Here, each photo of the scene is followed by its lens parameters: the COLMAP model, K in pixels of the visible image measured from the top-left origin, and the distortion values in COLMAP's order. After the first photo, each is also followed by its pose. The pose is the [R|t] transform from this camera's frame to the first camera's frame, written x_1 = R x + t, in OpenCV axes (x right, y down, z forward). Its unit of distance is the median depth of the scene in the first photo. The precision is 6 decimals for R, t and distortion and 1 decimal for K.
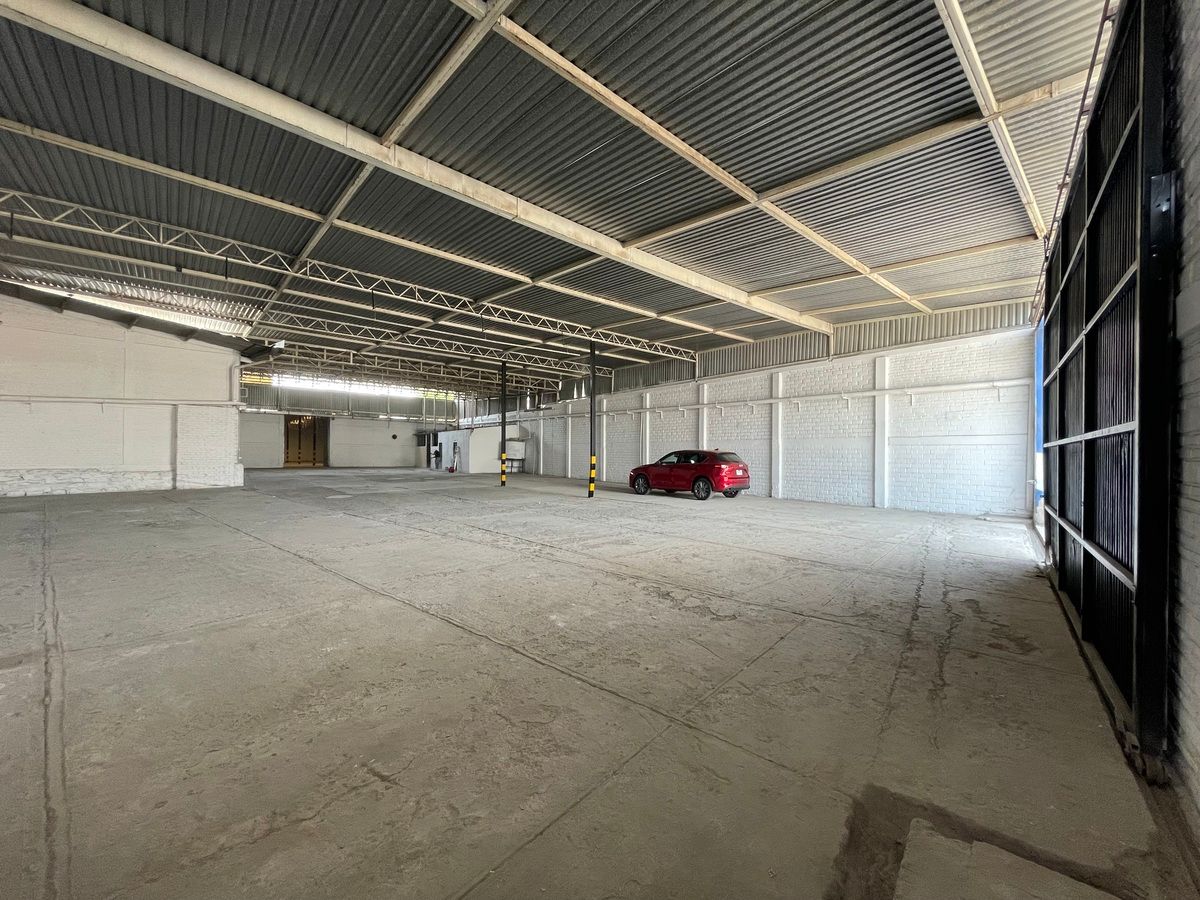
lens RADIAL K [[490.7, 0, 598.4], [0, 490.7, 448.8], [0, 0, 1]] dist [-0.003500, -0.000419]
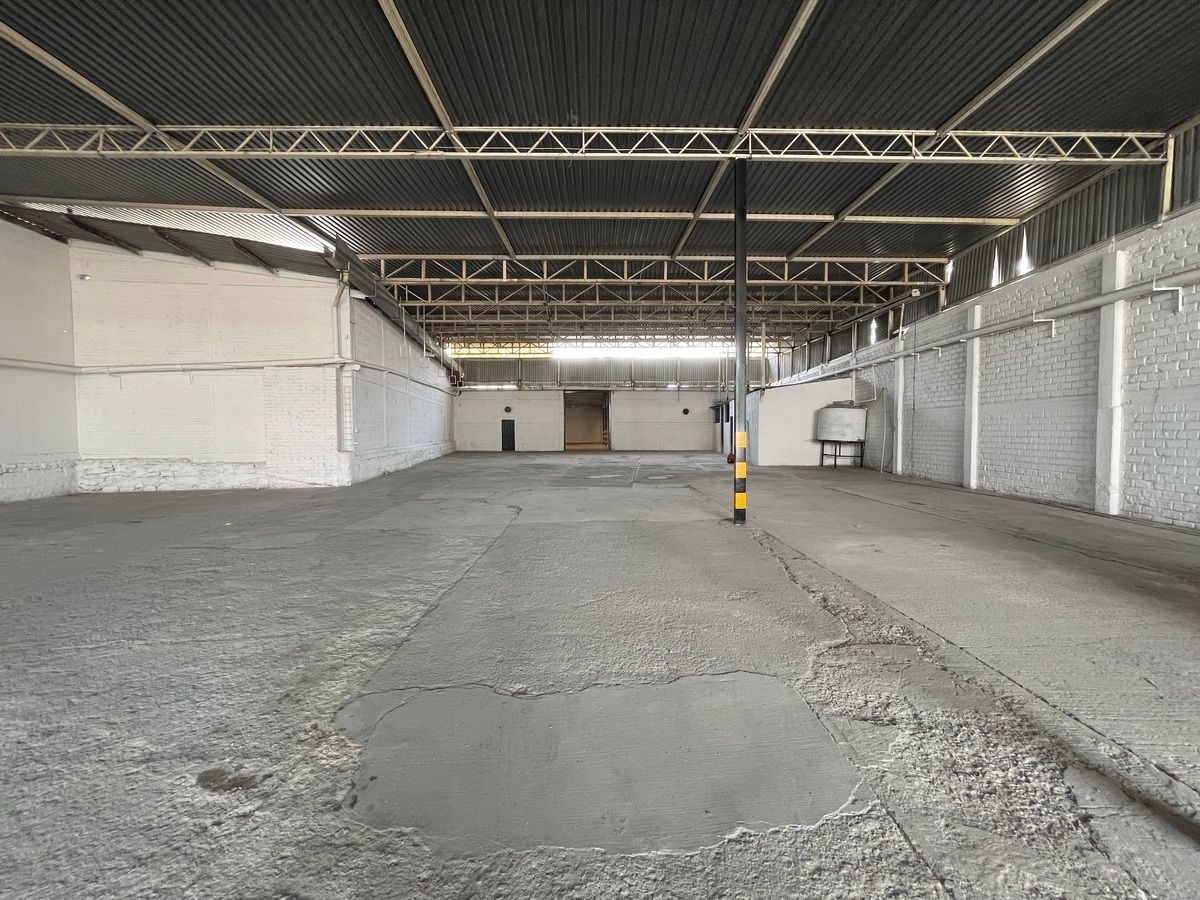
lens RADIAL K [[490.7, 0, 593.2], [0, 490.7, 450.9], [0, 0, 1]] dist [-0.003500, -0.000419]
pose [[0.756378, 0.012184, -0.654022, -0.030041], [0.018379, 0.999036, 0.039866, 0.005598], [0.653877, -0.042173, 0.755425, 0.449287]]
